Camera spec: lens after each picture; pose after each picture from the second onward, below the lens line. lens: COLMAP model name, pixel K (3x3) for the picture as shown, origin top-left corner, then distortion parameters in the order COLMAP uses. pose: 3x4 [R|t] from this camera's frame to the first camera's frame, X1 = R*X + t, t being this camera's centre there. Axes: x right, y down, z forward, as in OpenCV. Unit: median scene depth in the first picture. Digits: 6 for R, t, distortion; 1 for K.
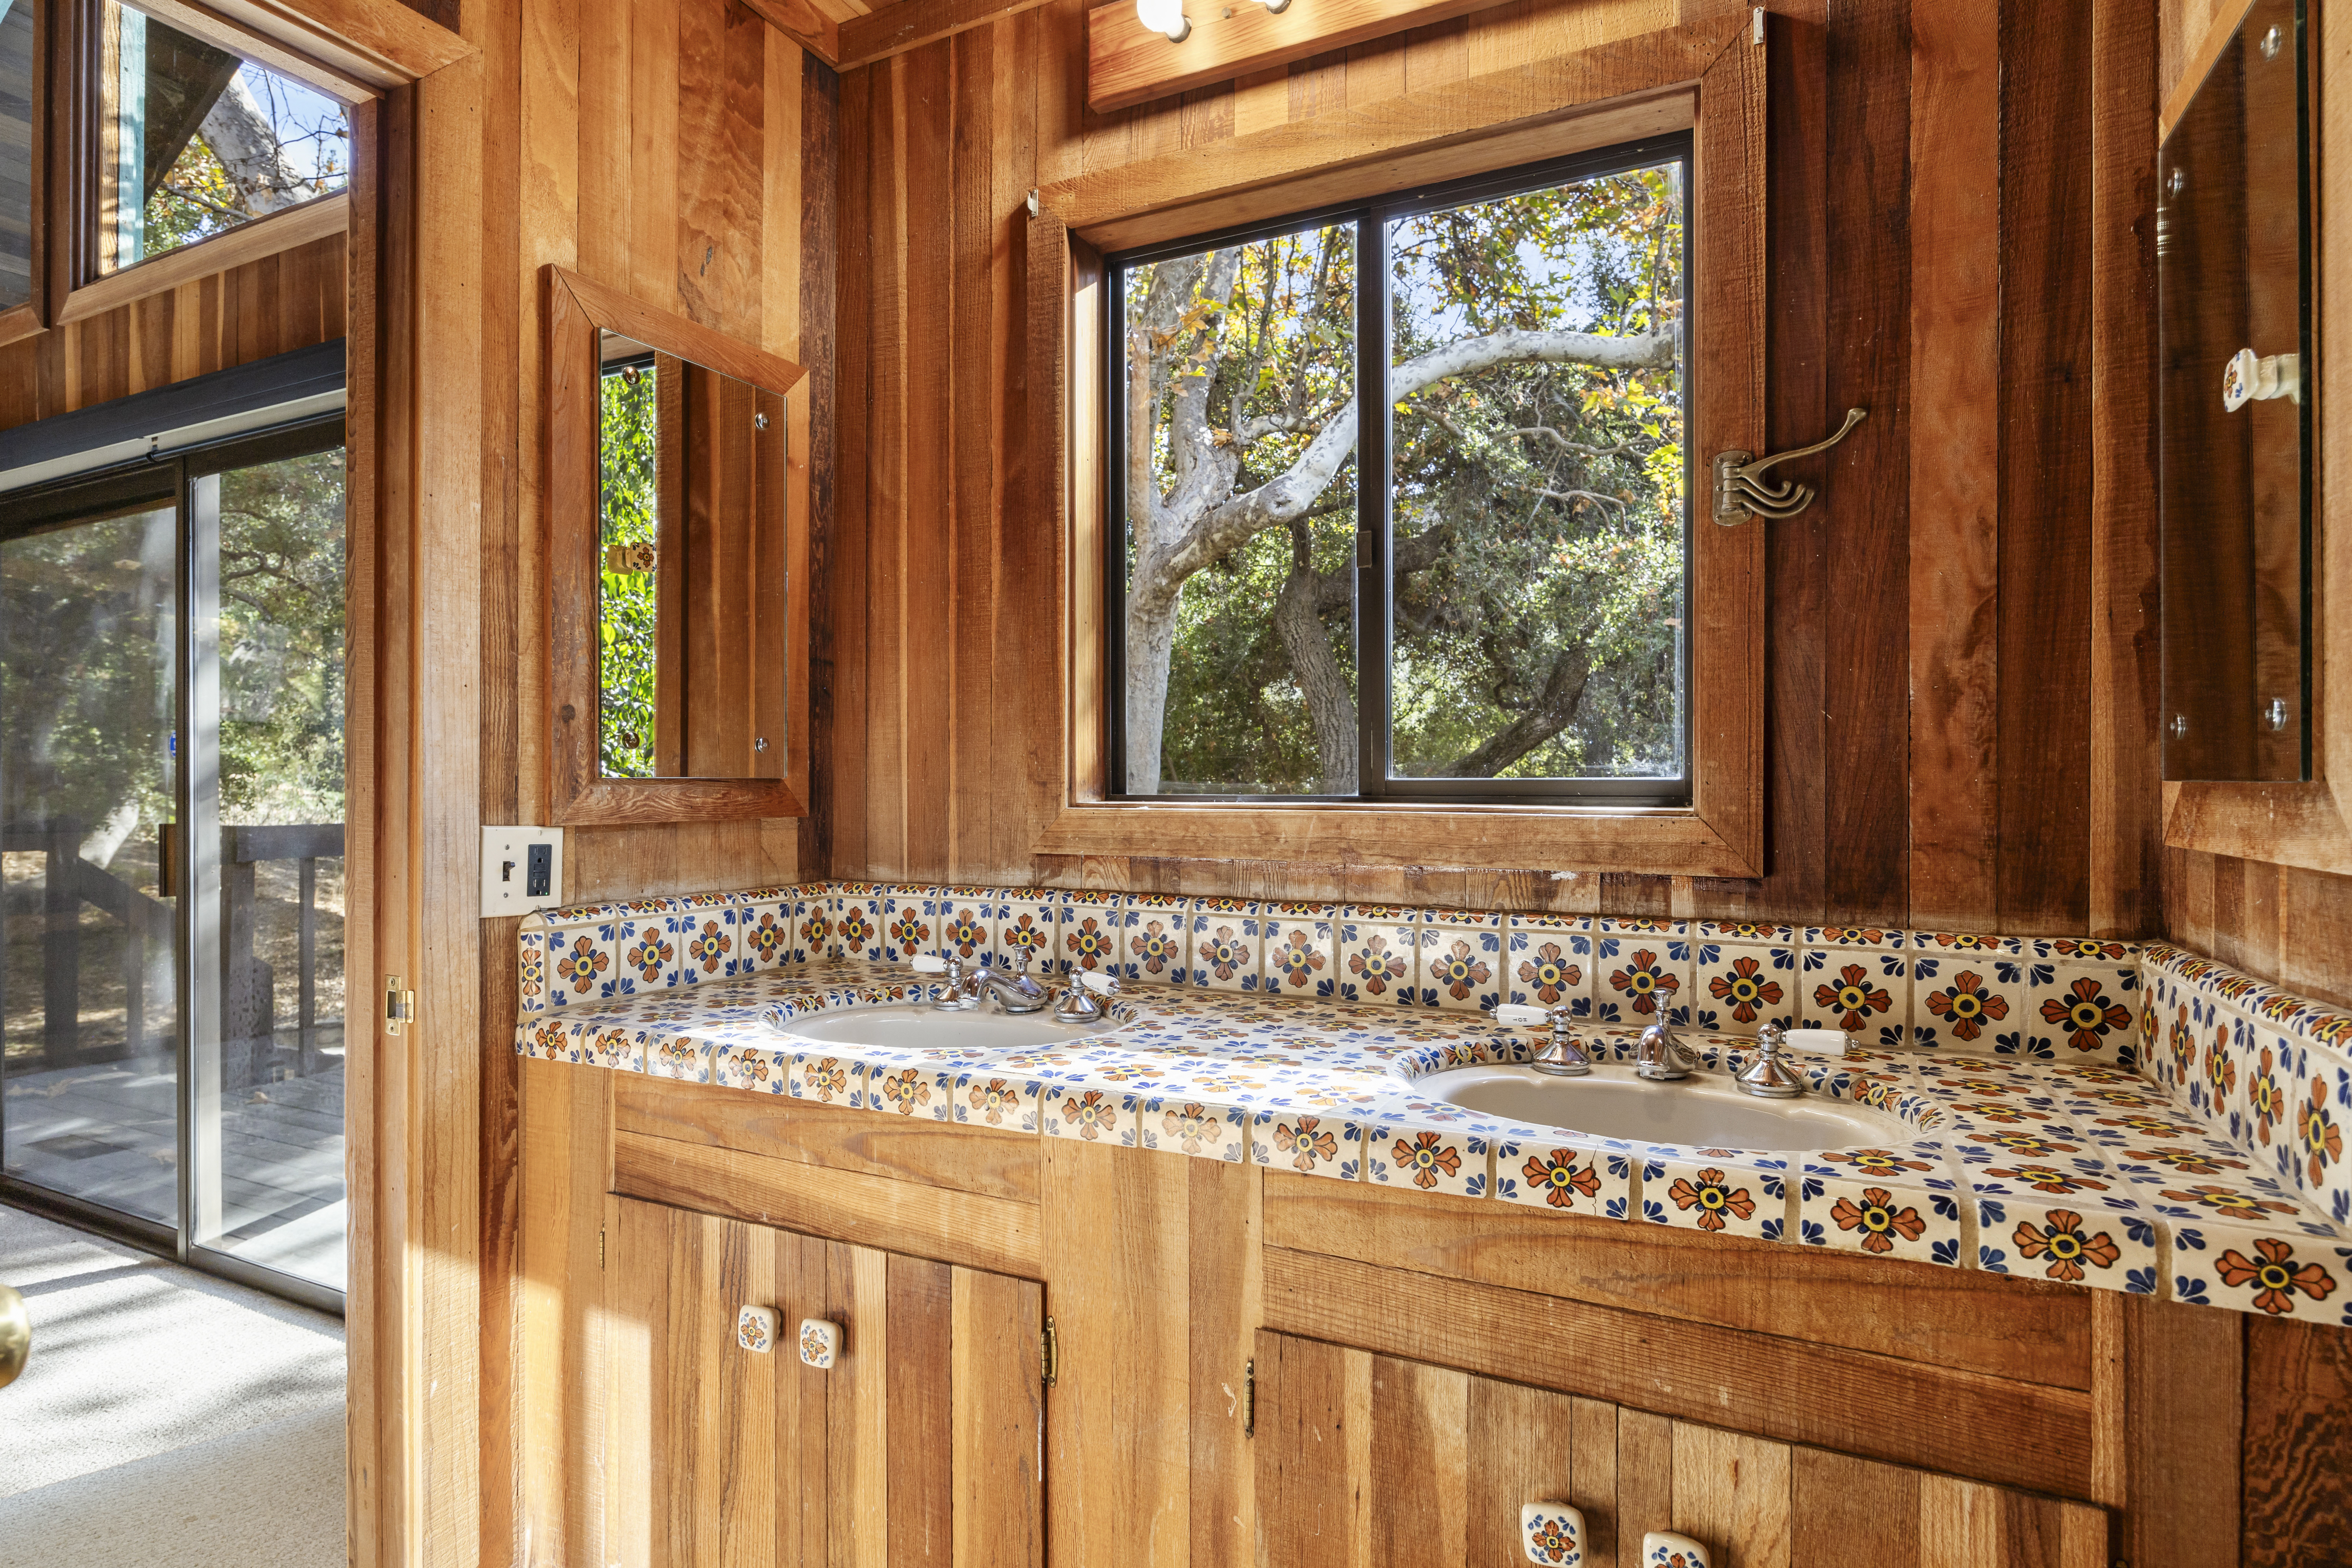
lens RADIAL K [[1256.0, 0, 1173.4], [0, 1256.0, 783.3], [0, 0, 1]] dist [0.001007, 0.000756]
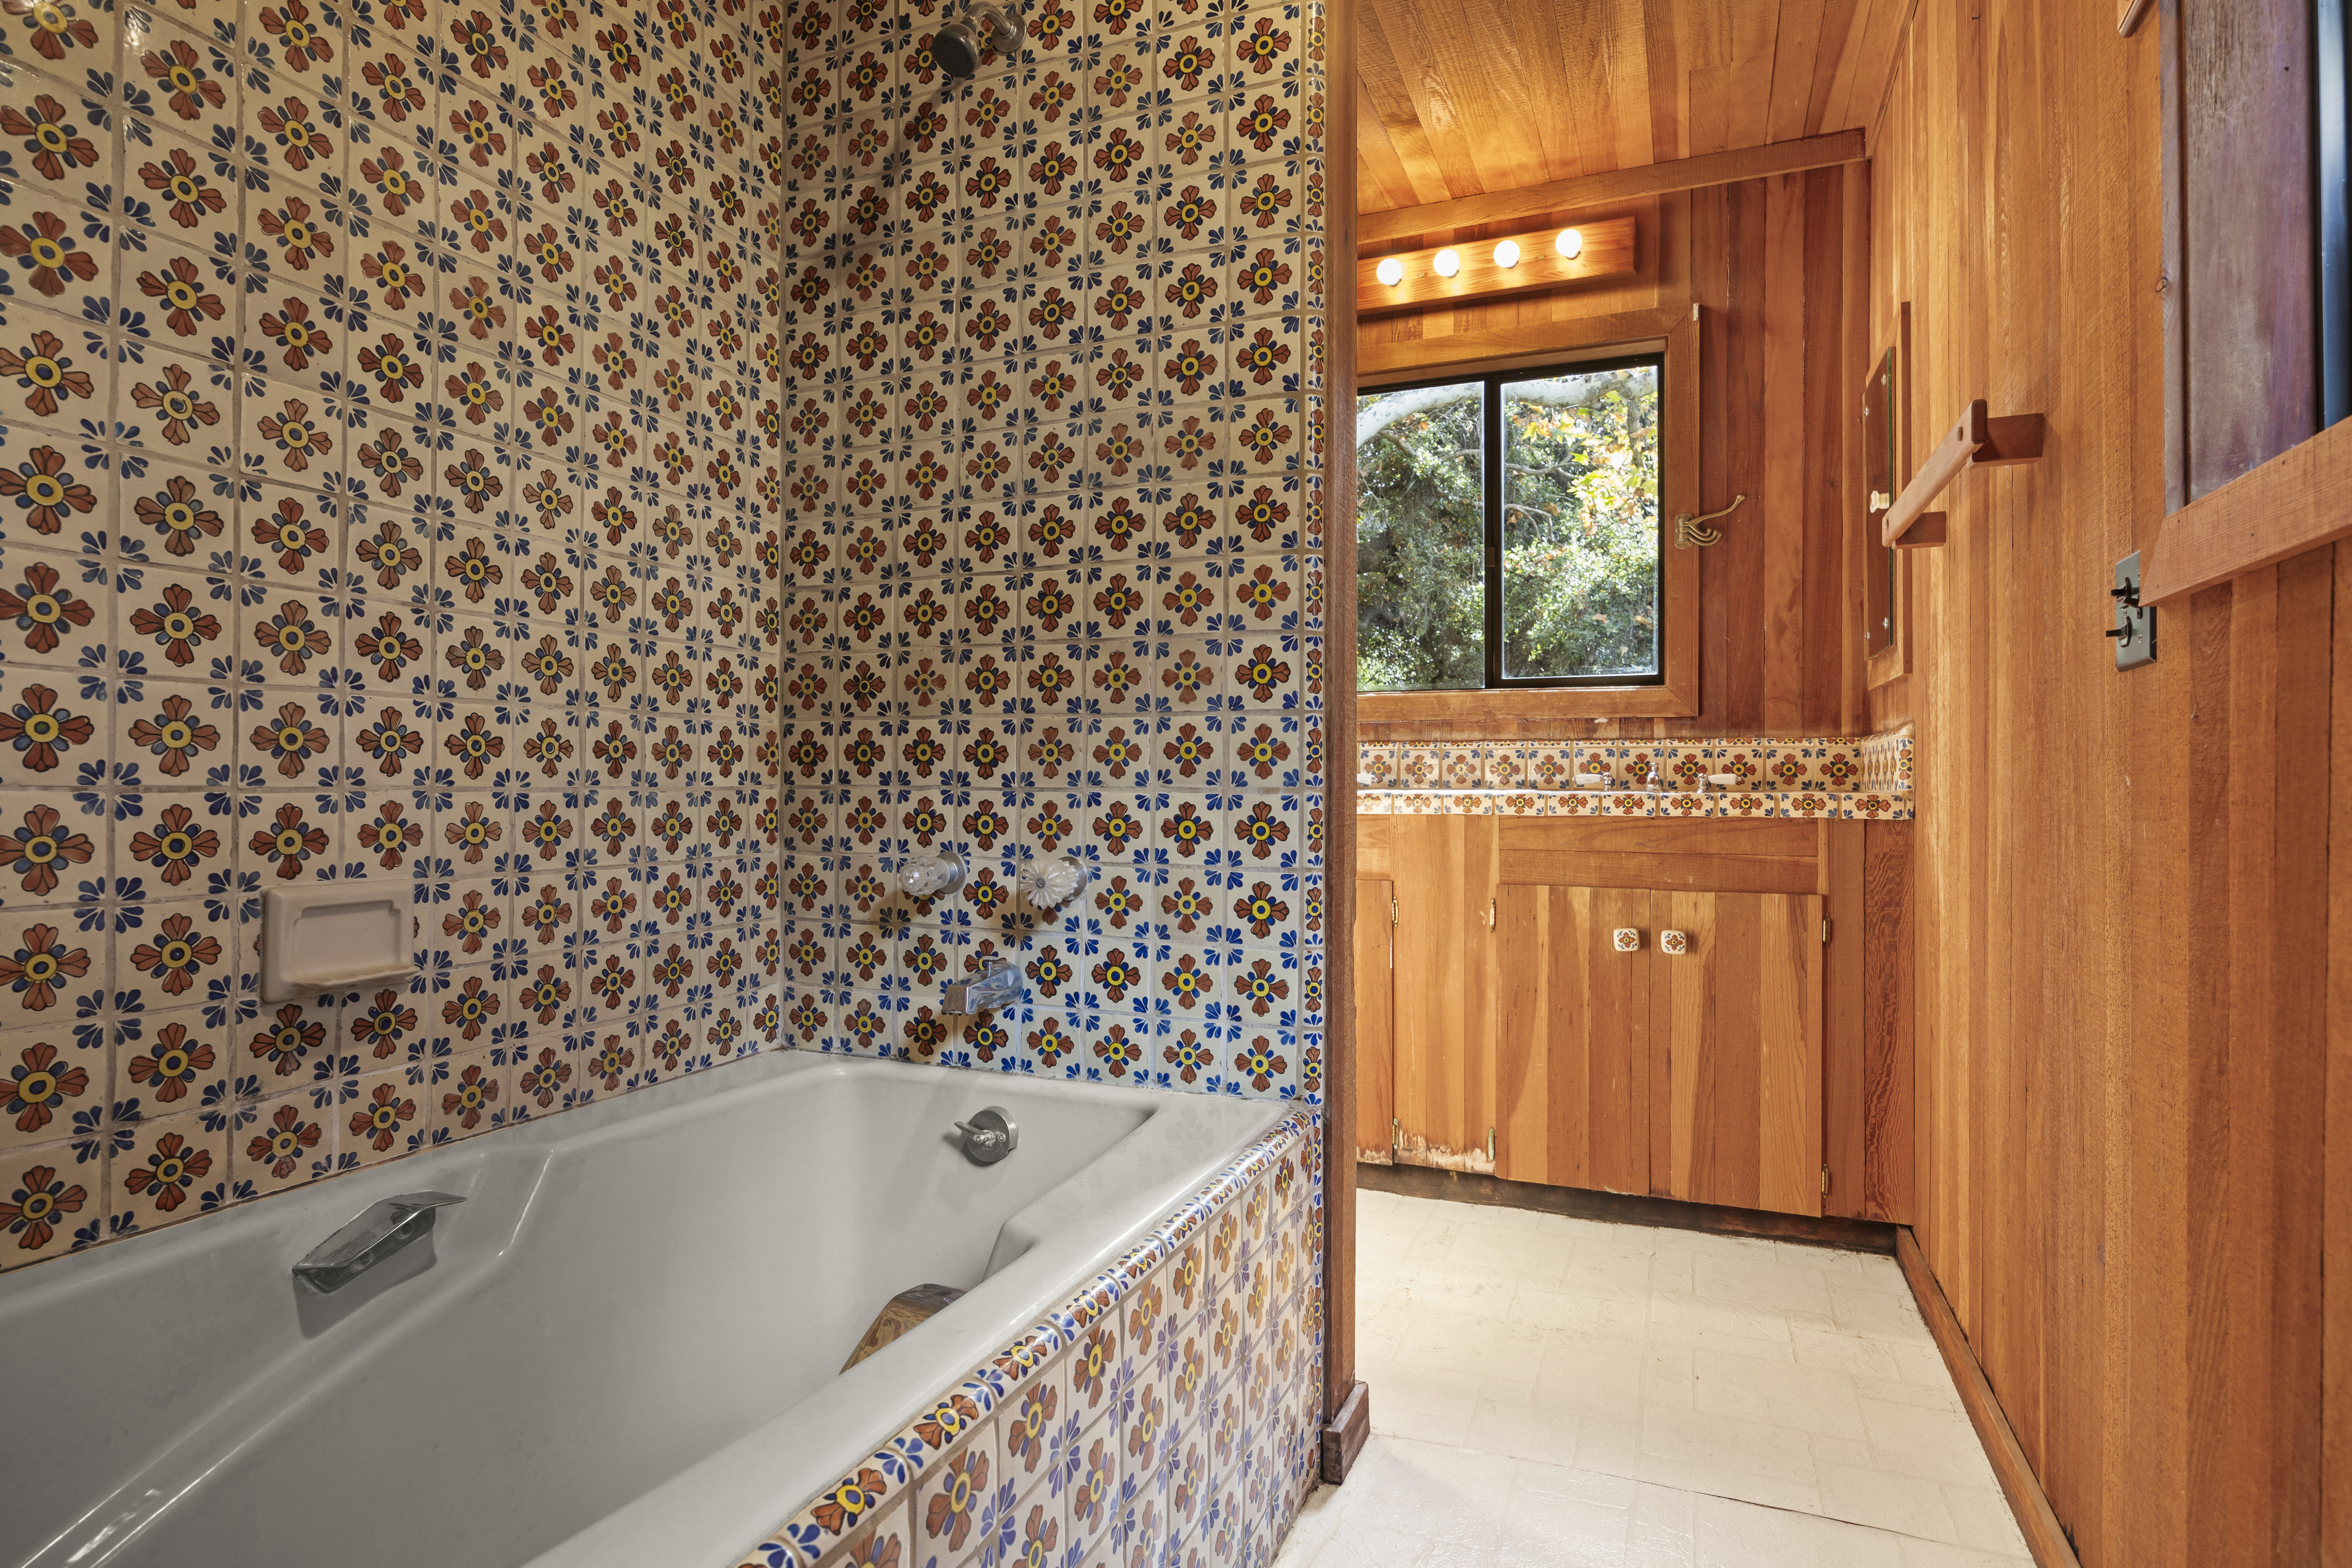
lens RADIAL K [[1256.0, 0, 1174.1], [0, 1256.0, 784.1], [0, 0, 1]] dist [0.001007, 0.000756]
pose [[0.997640, -0.000007, 0.068660, -0.552802], [0.000010, 1.000000, -0.000044, 0.189697], [-0.068660, 0.000044, 0.997640, -1.043842]]
